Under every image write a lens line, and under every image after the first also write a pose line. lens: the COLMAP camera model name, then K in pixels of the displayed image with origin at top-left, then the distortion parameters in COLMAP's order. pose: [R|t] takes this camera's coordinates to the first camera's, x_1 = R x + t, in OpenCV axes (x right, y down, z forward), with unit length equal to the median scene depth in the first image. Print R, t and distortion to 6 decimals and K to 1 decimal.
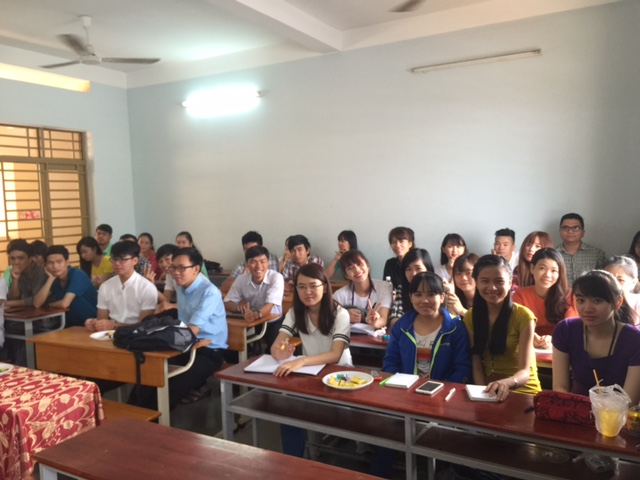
lens RADIAL K [[556.0, 0, 320.0], [0, 556.0, 240.0], [0, 0, 1]] dist [0.076766, -0.123249]
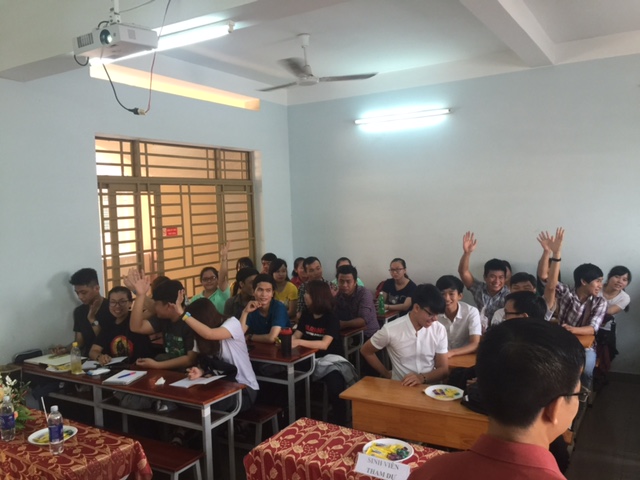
lens RADIAL K [[545.8, 0, 320.0], [0, 545.8, 240.0], [0, 0, 1]] dist [0.073127, -0.116306]
pose [[0.999069, 0.001918, -0.043102, -0.284283], [-0.002090, 0.999990, -0.003939, -0.038766], [0.043094, 0.004026, 0.999063, 0.062828]]
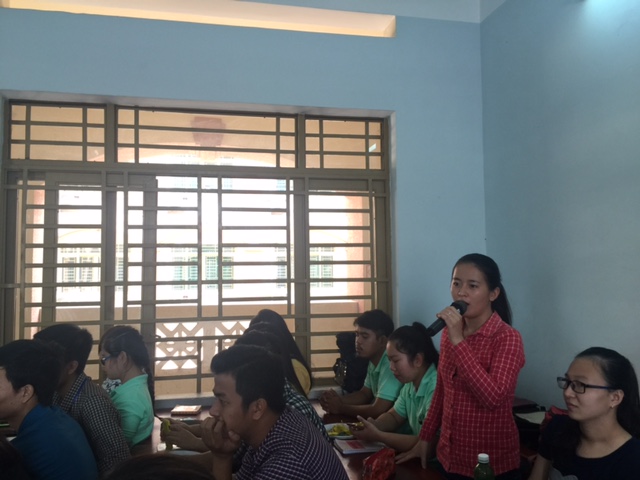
lens RADIAL K [[575.0, 0, 318.4], [0, 575.0, 230.7], [0, 0, 1]] dist [0.039039, -0.013629]
pose [[0.654078, -0.011417, -0.756341, -0.062848], [-0.072473, 0.994340, -0.077684, -0.045016], [0.752947, 0.105626, 0.649549, 0.671907]]
